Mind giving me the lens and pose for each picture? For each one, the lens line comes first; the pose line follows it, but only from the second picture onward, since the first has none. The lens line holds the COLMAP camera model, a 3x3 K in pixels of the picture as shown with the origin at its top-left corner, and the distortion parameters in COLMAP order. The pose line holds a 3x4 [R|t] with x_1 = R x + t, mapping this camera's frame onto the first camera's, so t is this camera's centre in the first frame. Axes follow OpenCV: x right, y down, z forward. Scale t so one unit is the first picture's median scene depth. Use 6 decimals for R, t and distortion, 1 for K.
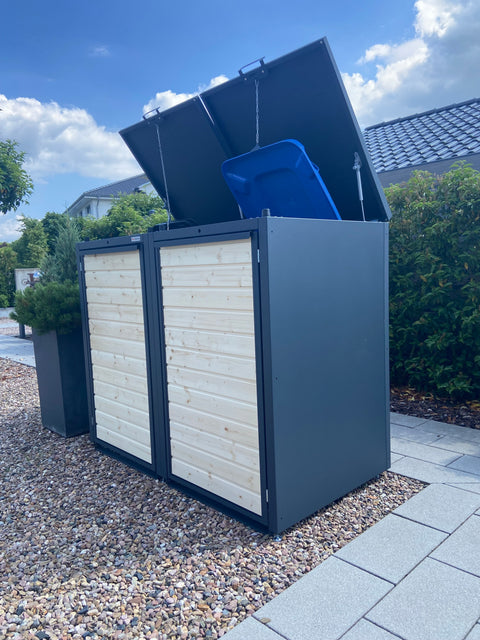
lens RADIAL K [[485.0, 0, 239.9], [0, 485.0, 331.8], [0, 0, 1]] dist [0.109237, -0.151885]
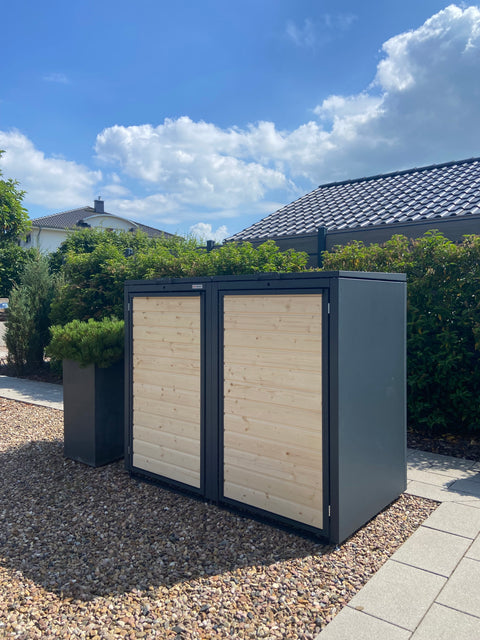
lens RADIAL K [[486.7, 0, 240.0], [0, 486.7, 320.0], [0, 0, 1]] dist [0.094731, -0.138078]
pose [[0.990477, 0.034767, 0.133215, -0.265825], [-0.021522, 0.994794, -0.099606, 0.001677], [-0.135985, 0.095790, 0.986069, -0.144777]]
